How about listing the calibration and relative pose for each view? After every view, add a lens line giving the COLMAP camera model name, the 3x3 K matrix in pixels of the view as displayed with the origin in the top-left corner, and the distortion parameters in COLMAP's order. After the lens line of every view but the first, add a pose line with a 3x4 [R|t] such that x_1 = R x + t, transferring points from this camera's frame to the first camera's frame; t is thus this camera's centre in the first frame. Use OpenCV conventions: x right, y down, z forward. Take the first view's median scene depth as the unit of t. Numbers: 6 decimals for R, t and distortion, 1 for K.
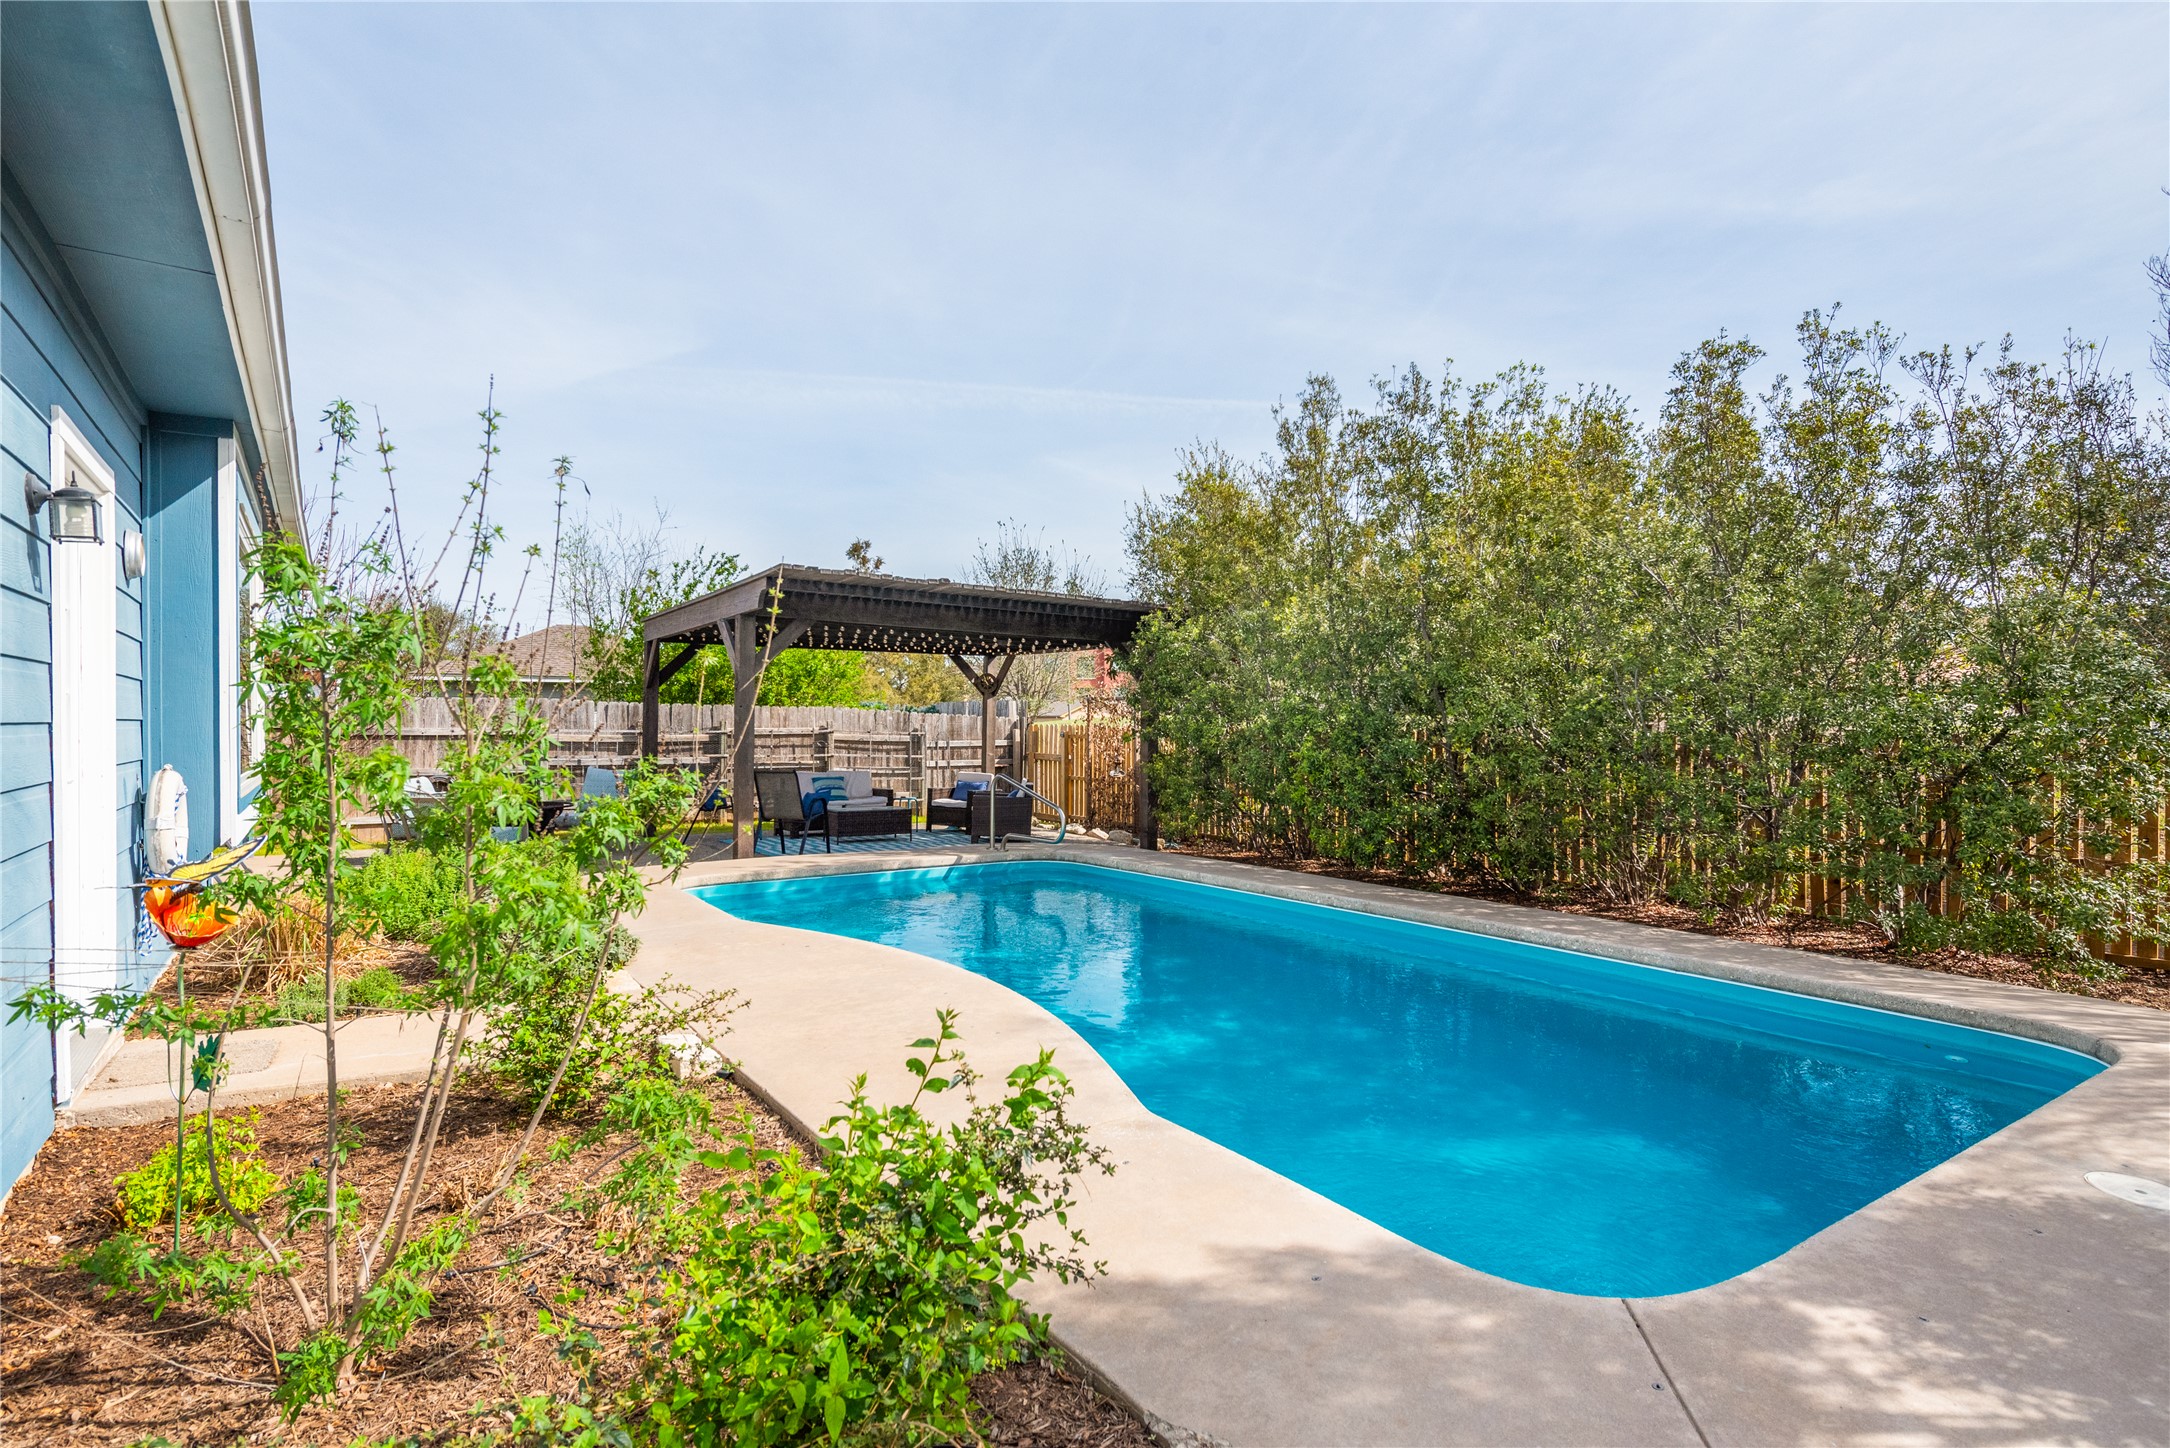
lens RADIAL K [[1169.3, 0, 1085.7], [0, 1169.3, 726.6], [0, 0, 1]] dist [-0.000189, -0.000001]
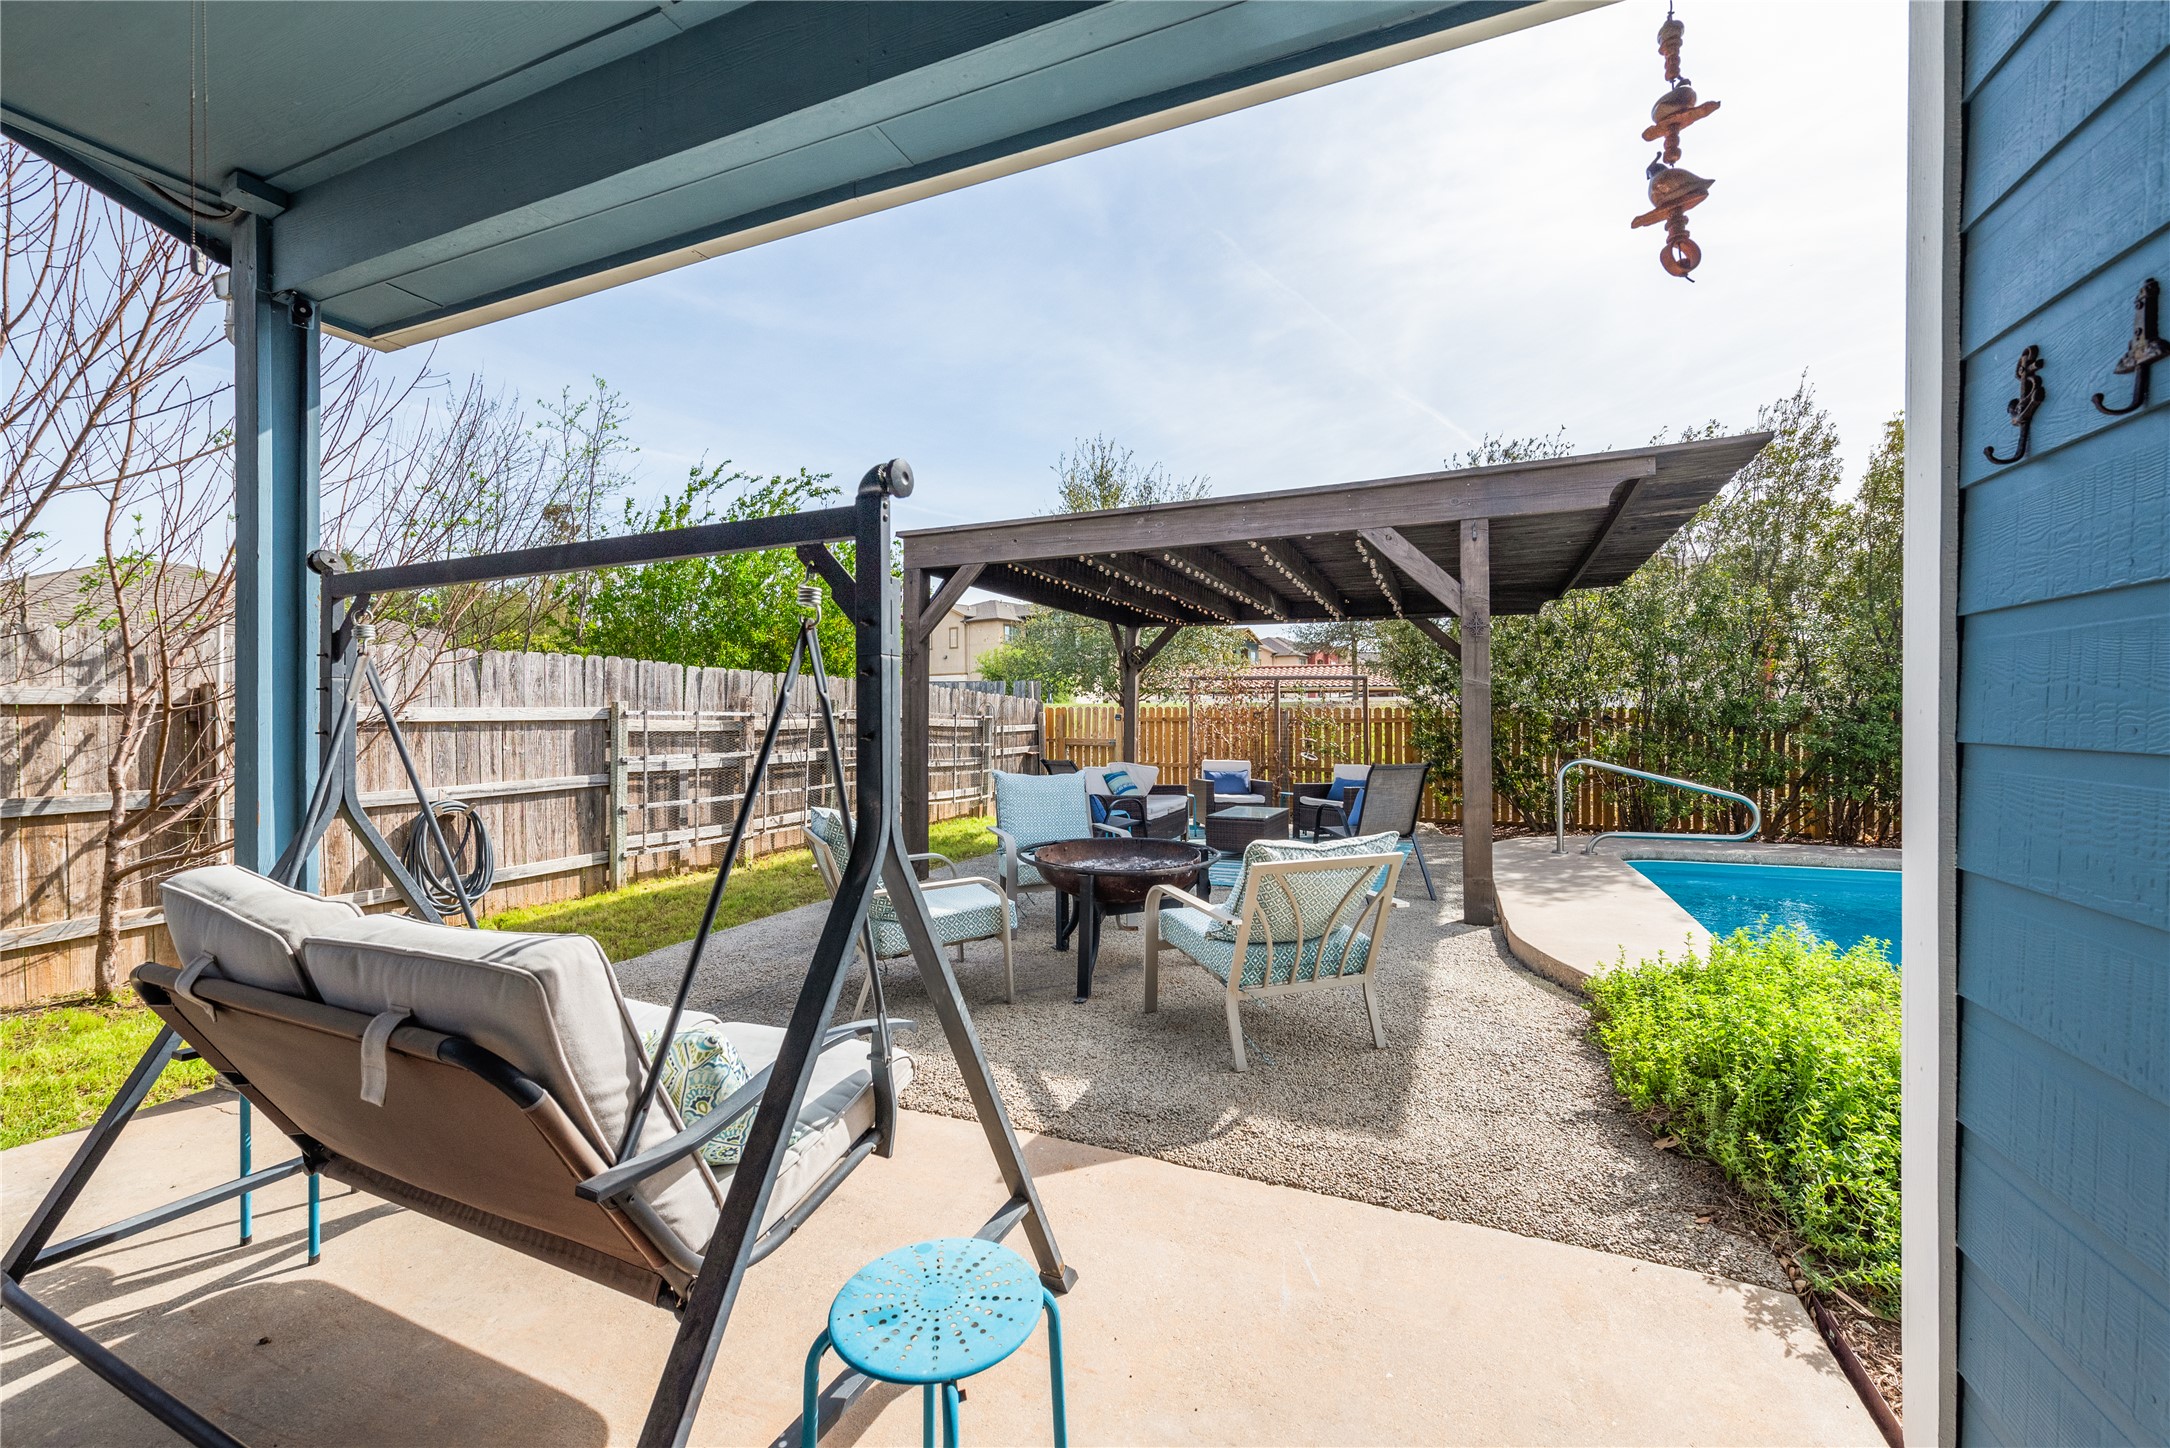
lens RADIAL K [[871.6, 0, 1089.0], [0, 871.6, 720.1], [0, 0, 1]] dist [-0.000613, -0.000012]
pose [[0.816077, -0.012262, 0.577813, -0.497780], [0.013543, 0.999906, 0.002091, 0.008205], [-0.577785, 0.006119, 0.816166, 0.481229]]
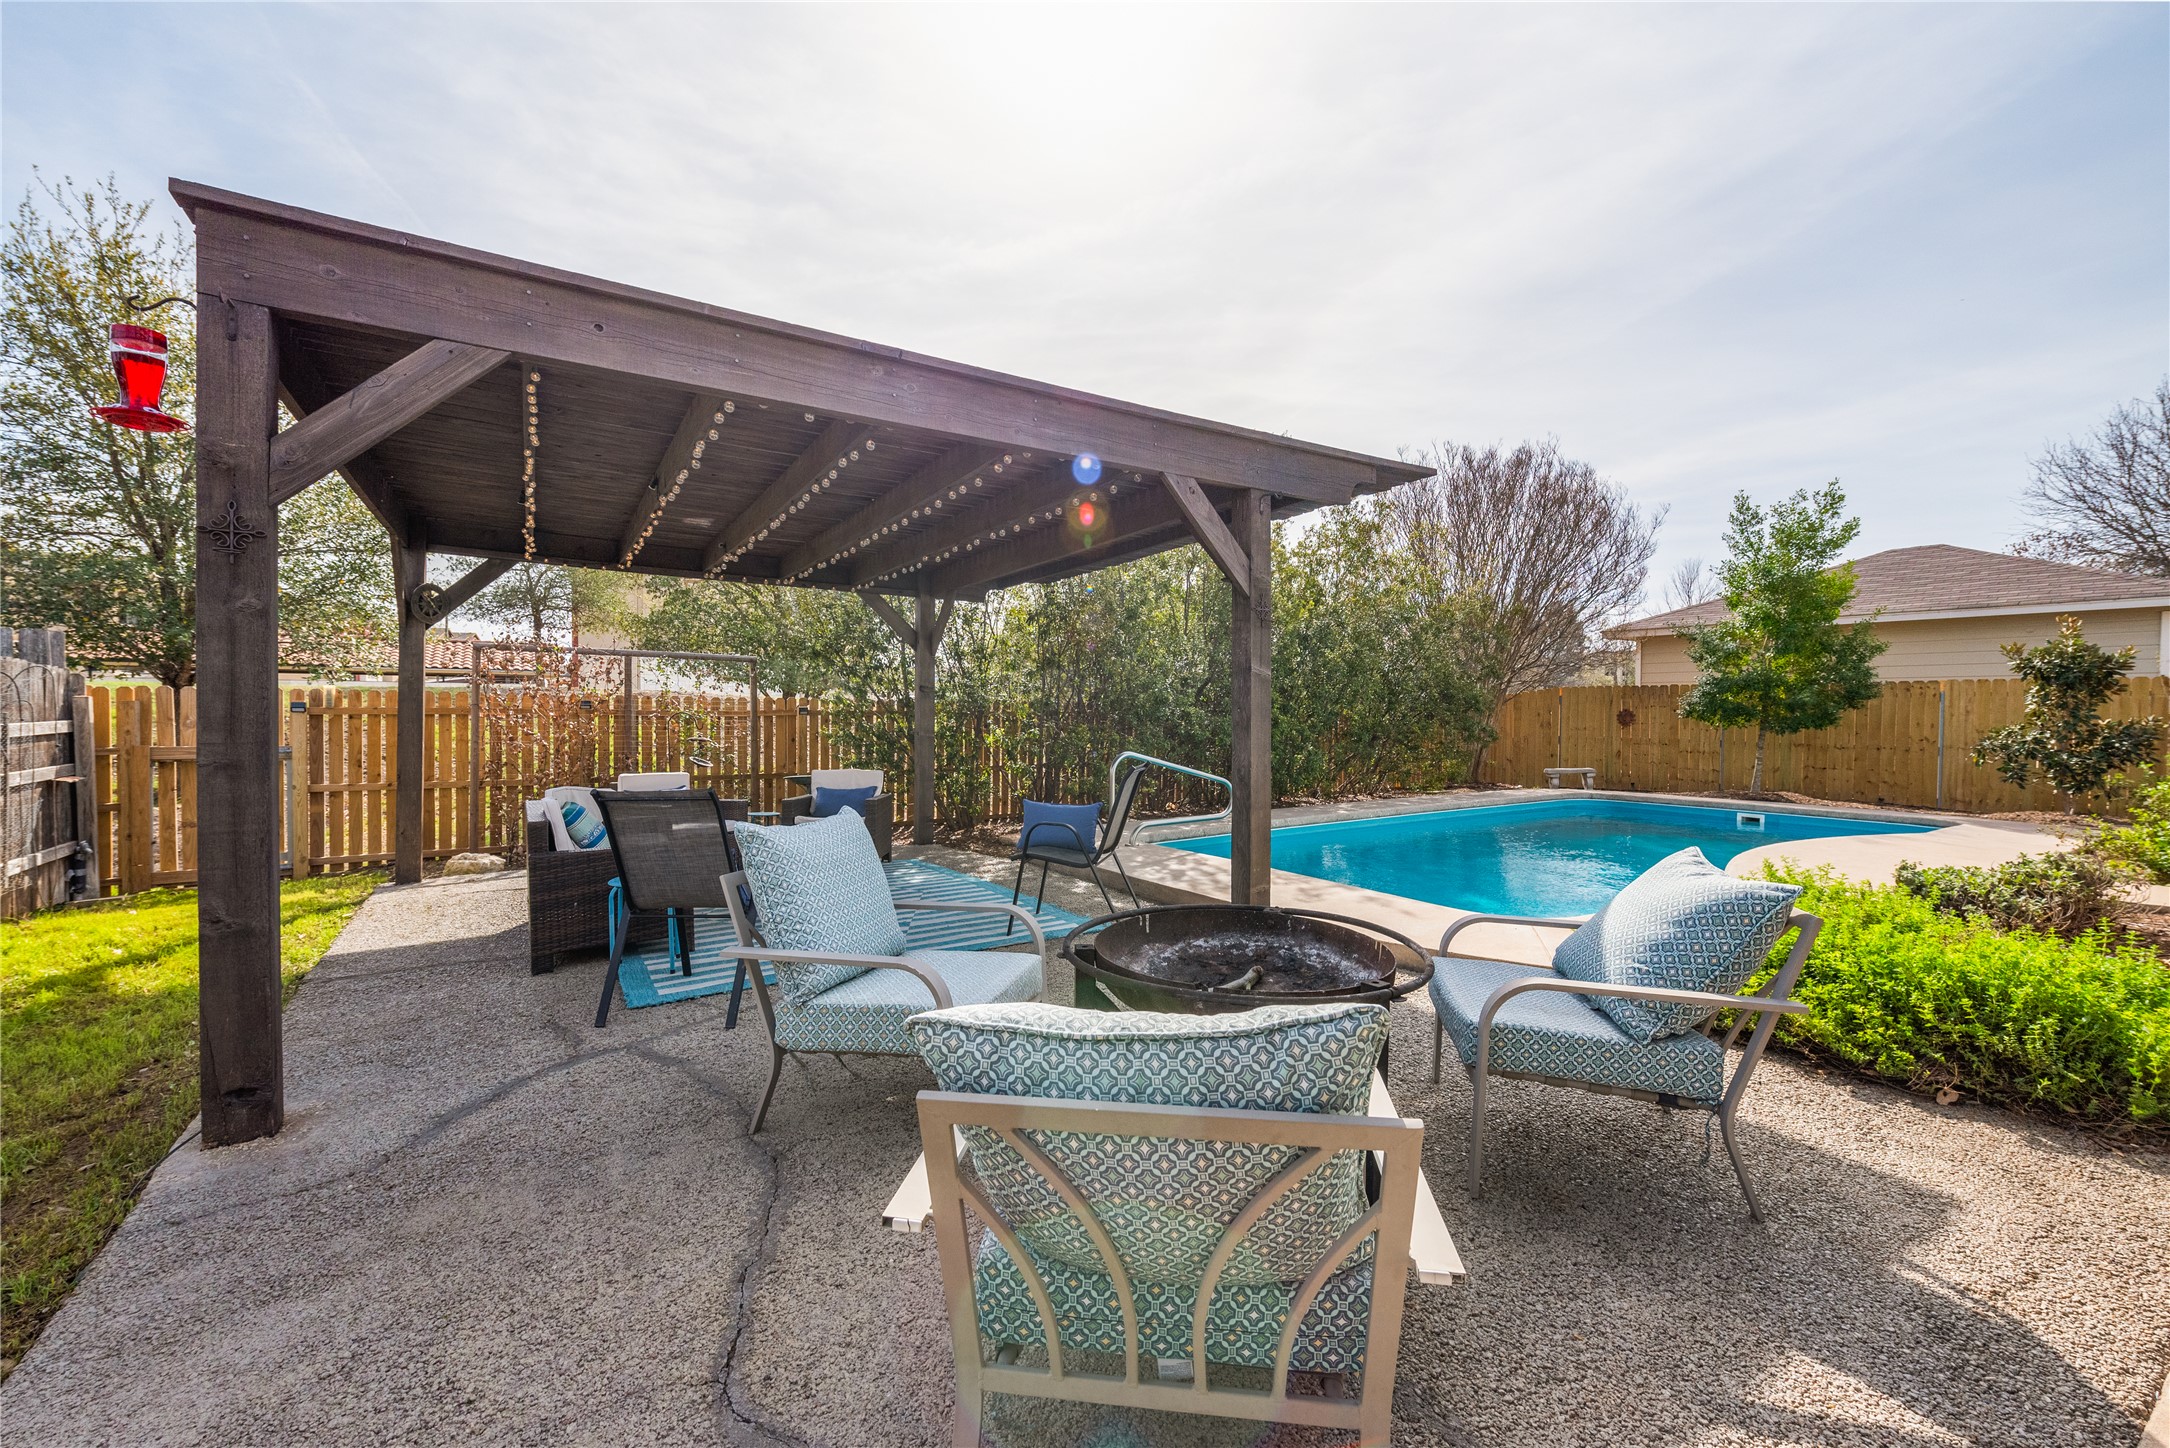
lens RADIAL K [[923.1, 0, 1088.7], [0, 923.1, 720.0], [0, 0, 1]] dist [0.000925, 0.000043]
pose [[-0.041285, -0.016714, 0.999008, -0.498444], [0.001908, 0.999857, 0.016807, 0.007319], [-0.999146, 0.002600, -0.041247, 0.732318]]
